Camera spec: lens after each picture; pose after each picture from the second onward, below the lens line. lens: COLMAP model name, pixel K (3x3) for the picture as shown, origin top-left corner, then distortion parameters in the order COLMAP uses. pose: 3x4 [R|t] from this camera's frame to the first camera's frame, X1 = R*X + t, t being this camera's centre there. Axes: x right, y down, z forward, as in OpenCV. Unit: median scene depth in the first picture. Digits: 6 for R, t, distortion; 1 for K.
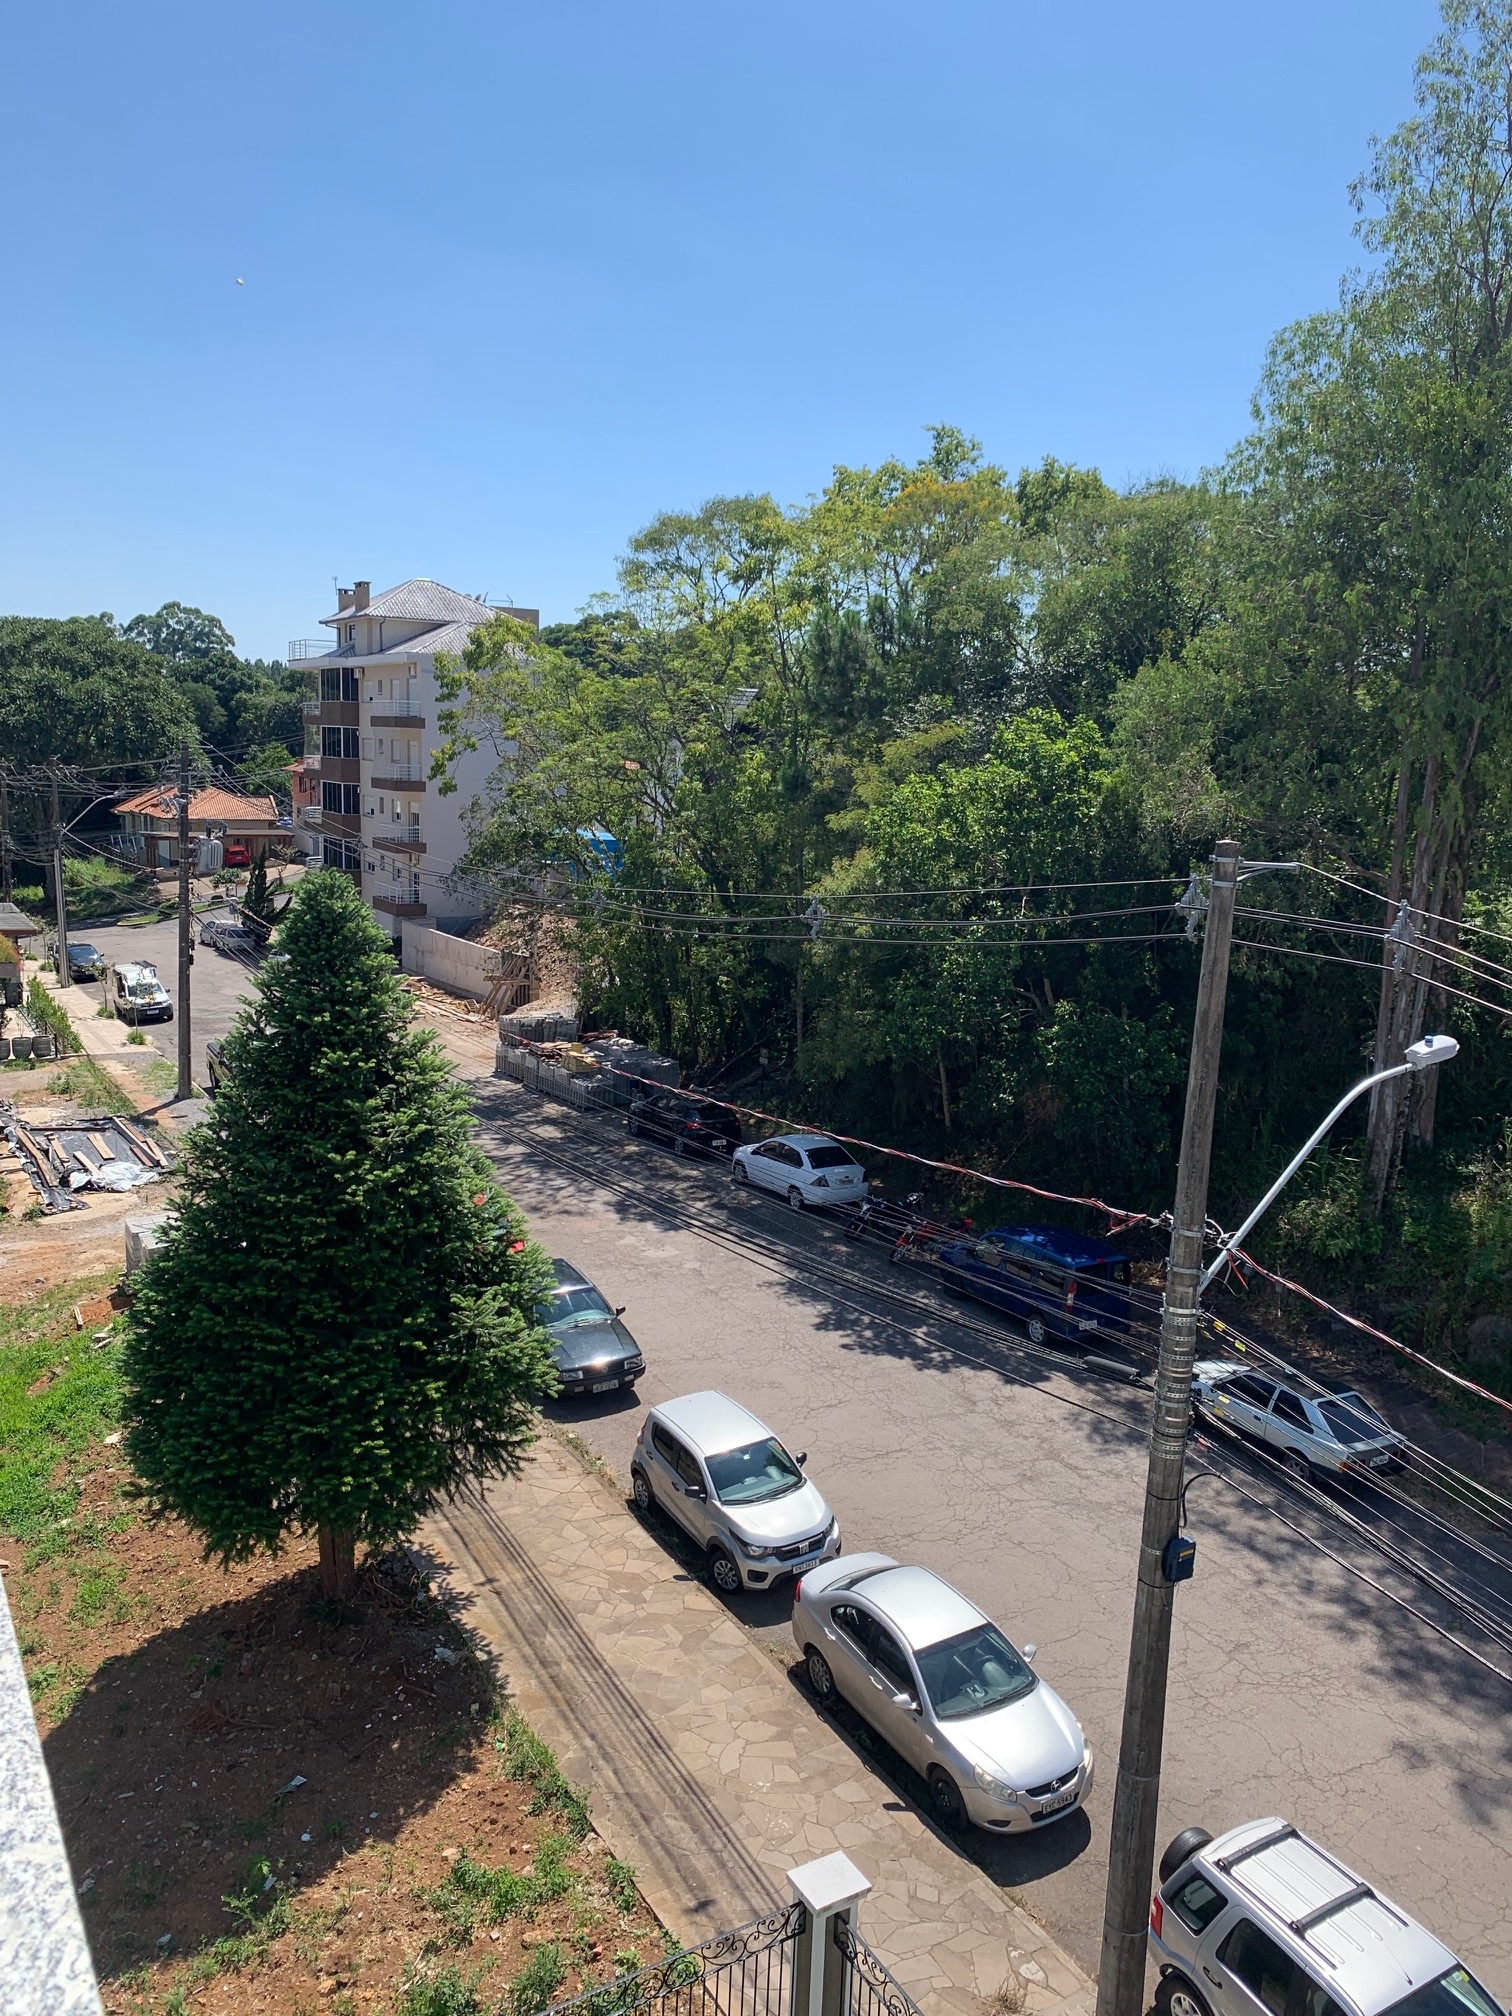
lens RADIAL K [[1548.4, 0, 747.3], [0, 1548.4, 997.8], [0, 0, 1]] dist [0.043935, -0.066483]
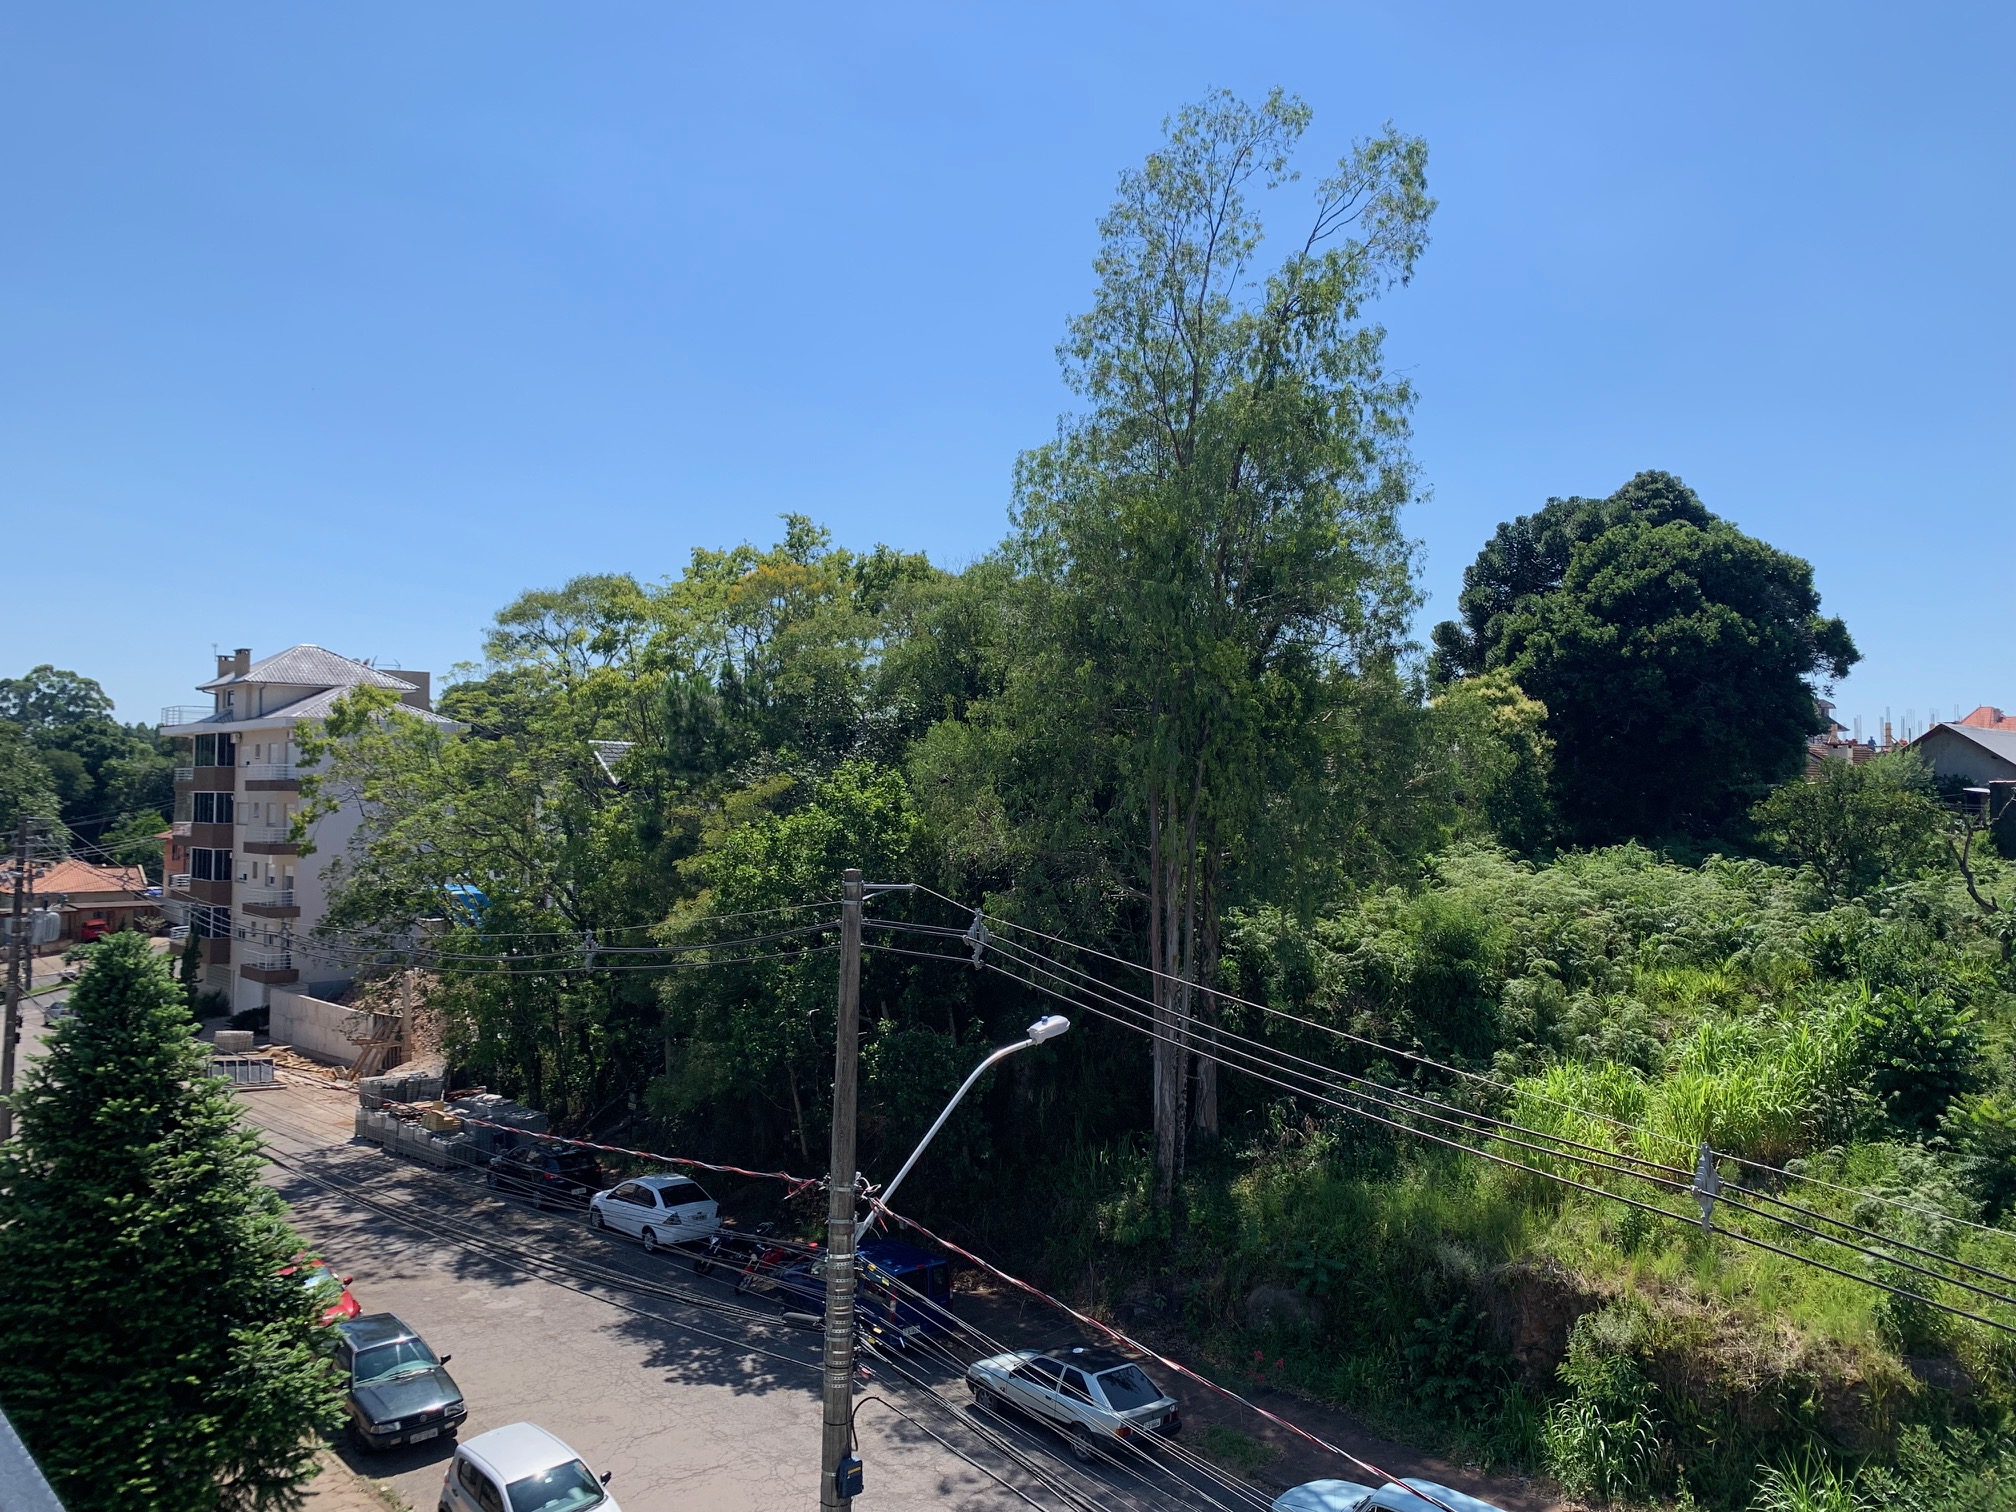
lens RADIAL K [[1548.4, 0, 997.4], [0, 1548.4, 735.4], [0, 0, 1]] dist [0.043935, -0.066483]
pose [[0.979556, -0.019737, 0.200203, 0.070669], [0.058729, 0.979881, -0.190746, 0.017765], [-0.192411, 0.198604, 0.961007, -0.118281]]
